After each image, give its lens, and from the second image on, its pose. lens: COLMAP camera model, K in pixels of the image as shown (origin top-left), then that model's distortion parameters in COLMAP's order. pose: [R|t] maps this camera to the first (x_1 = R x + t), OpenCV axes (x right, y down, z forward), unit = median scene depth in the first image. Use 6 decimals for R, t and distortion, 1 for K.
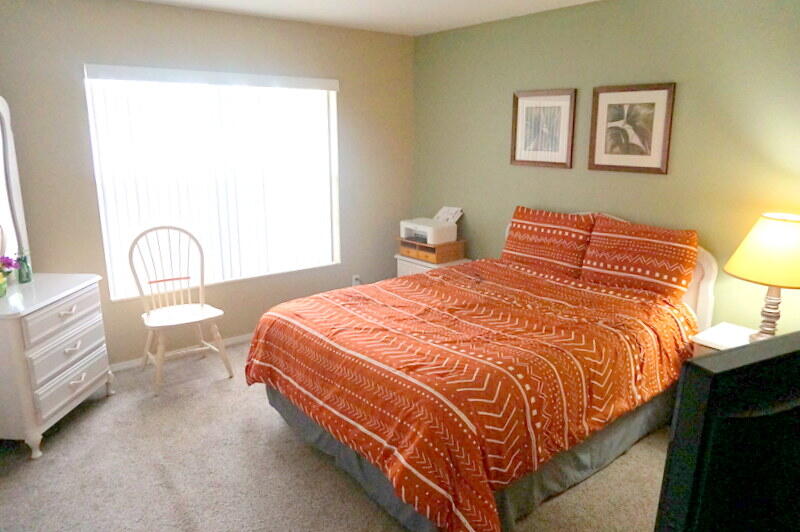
lens RADIAL K [[563.5, 0, 393.2], [0, 563.5, 264.8], [0, 0, 1]] dist [-0.018401, -0.001084]
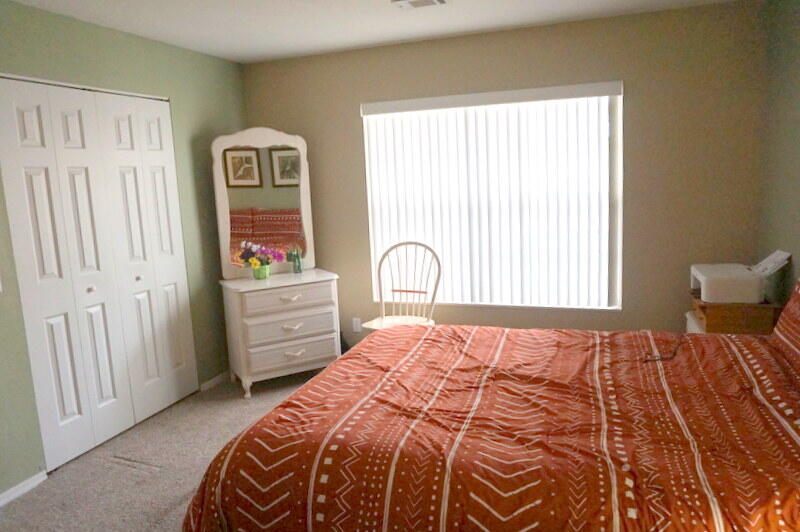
lens RADIAL K [[563.5, 0, 397.0], [0, 563.5, 265.4], [0, 0, 1]] dist [-0.018401, -0.001084]
pose [[0.539742, 0.103444, -0.835451, 0.545760], [-0.152458, 0.988022, 0.023840, -0.050360], [0.827910, 0.114504, 0.549048, 0.420534]]
